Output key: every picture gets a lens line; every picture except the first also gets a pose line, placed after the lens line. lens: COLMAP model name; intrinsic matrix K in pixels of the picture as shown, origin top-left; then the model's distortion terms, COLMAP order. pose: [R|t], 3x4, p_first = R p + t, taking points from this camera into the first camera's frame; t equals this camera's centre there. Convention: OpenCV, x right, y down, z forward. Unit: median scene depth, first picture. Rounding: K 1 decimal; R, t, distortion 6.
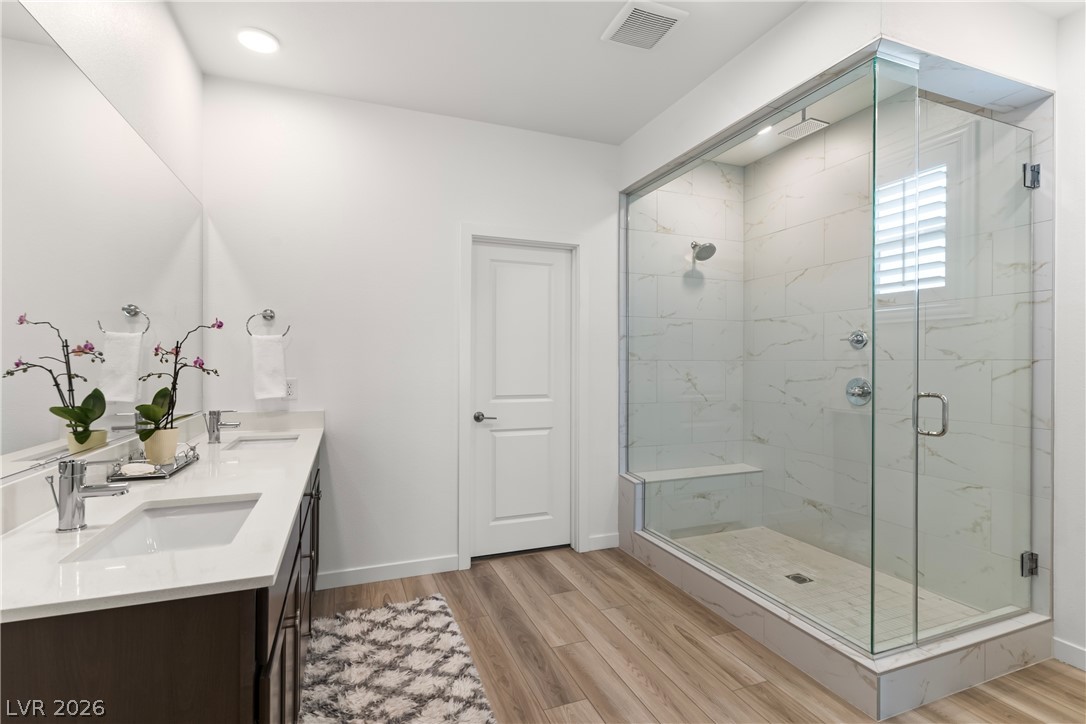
lens RADIAL K [[516.2, 0, 551.2], [0, 516.2, 361.2], [0, 0, 1]] dist [-0.000927, 0.001001]
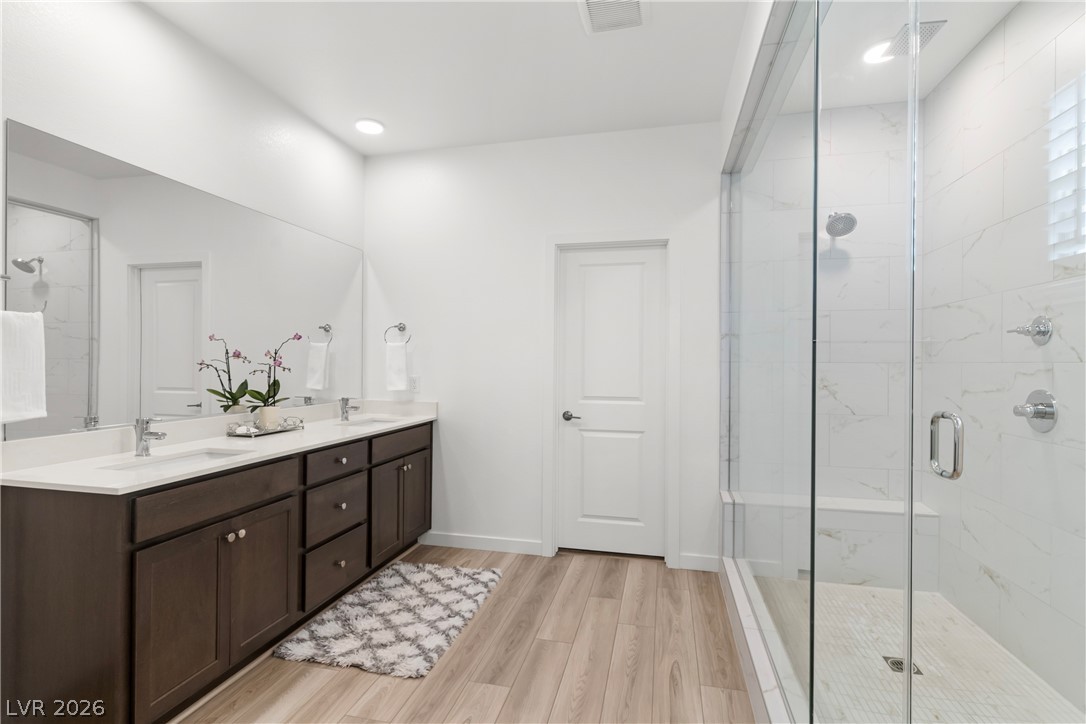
lens RADIAL K [[516.2, 0, 548.0], [0, 516.2, 363.2], [0, 0, 1]] dist [-0.000927, 0.001001]
pose [[0.822354, 0.001831, -0.568973, 0.508518], [-0.002388, 0.999997, -0.000234, 0.001047], [0.568971, 0.001551, 0.822356, 0.132160]]
